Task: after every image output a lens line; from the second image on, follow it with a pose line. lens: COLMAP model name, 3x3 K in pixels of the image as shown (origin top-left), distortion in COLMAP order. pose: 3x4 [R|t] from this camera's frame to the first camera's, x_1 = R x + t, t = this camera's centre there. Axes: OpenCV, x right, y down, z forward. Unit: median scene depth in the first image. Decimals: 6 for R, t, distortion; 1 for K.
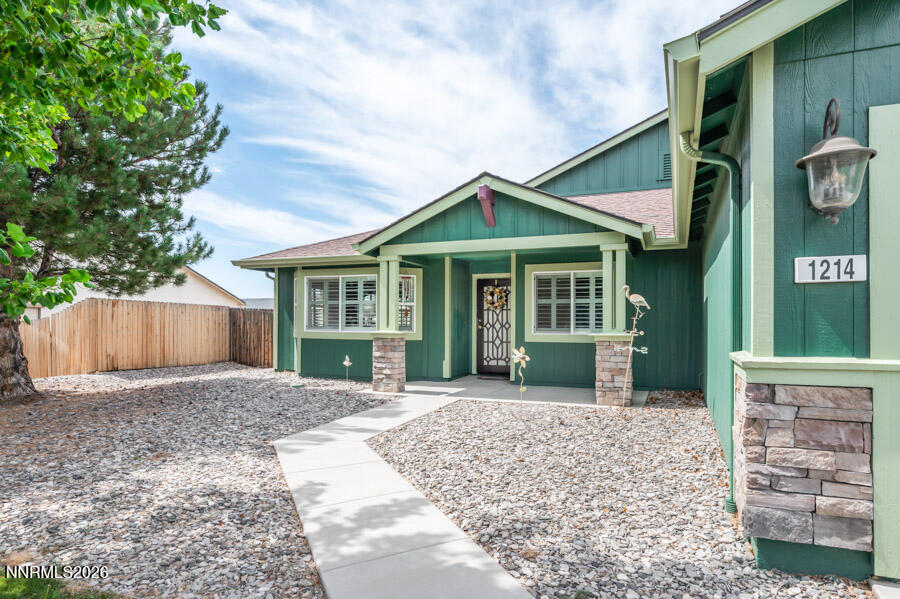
lens RADIAL K [[562.7, 0, 440.2], [0, 562.7, 326.5], [0, 0, 1]] dist [-0.003981, -0.000471]
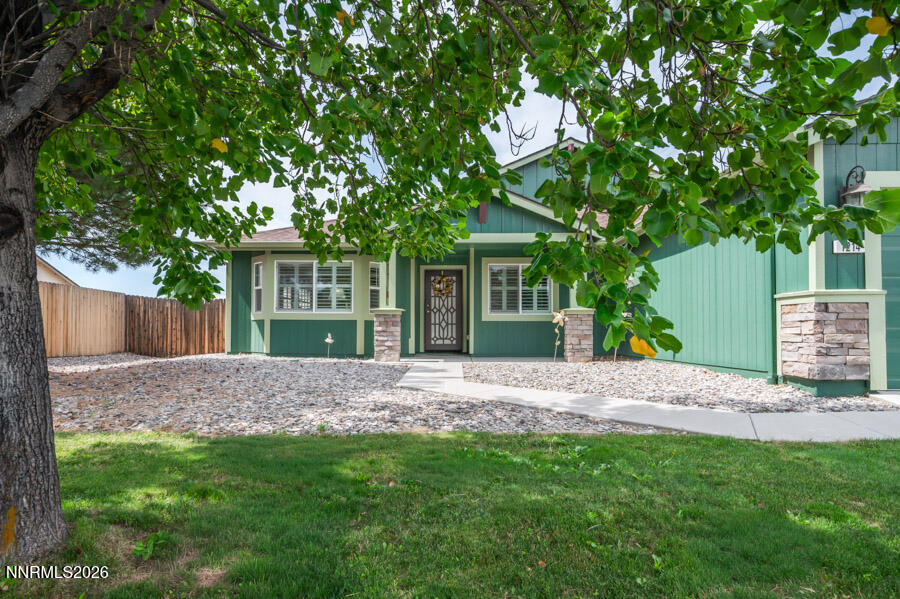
lens RADIAL K [[562.7, 0, 440.2], [0, 562.7, 326.5], [0, 0, 1]] dist [-0.003981, -0.000471]
pose [[0.932140, 0.001764, 0.362094, -0.346463], [0.003148, 0.999911, -0.012973, 0.050583], [-0.362085, 0.013233, 0.932051, -0.091623]]
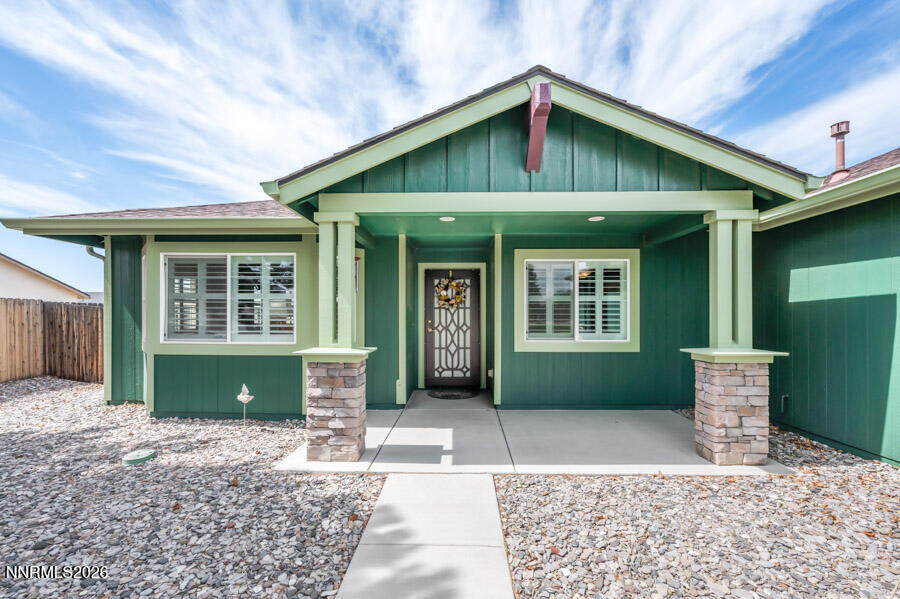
lens RADIAL K [[391.4, 0, 459.0], [0, 391.4, 317.0], [0, 0, 1]] dist [-0.000358, 0.000148]
pose [[0.924682, -0.007088, 0.380675, -0.108140], [0.005359, 0.999970, 0.005603, -0.021142], [-0.380703, -0.003141, 0.924692, 0.506378]]
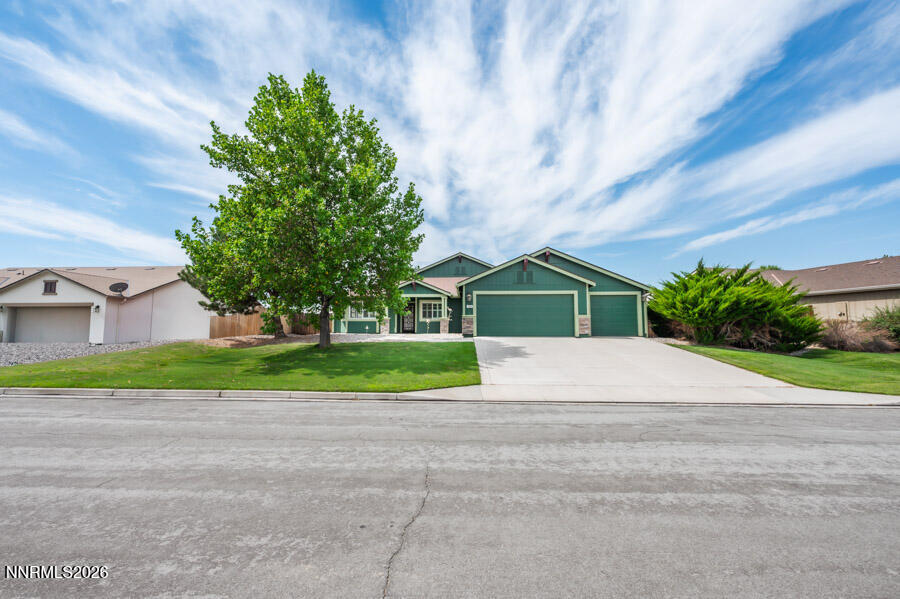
lens RADIAL K [[355.2, 0, 449.3], [0, 355.2, 306.5], [0, 0, 1]] dist [0.000807, 0.000172]
pose [[0.932455, 0.013751, 0.361024, -0.454689], [0.008075, 0.998232, -0.058879, 0.062787], [-0.361195, 0.057817, 0.930696, -1.096554]]
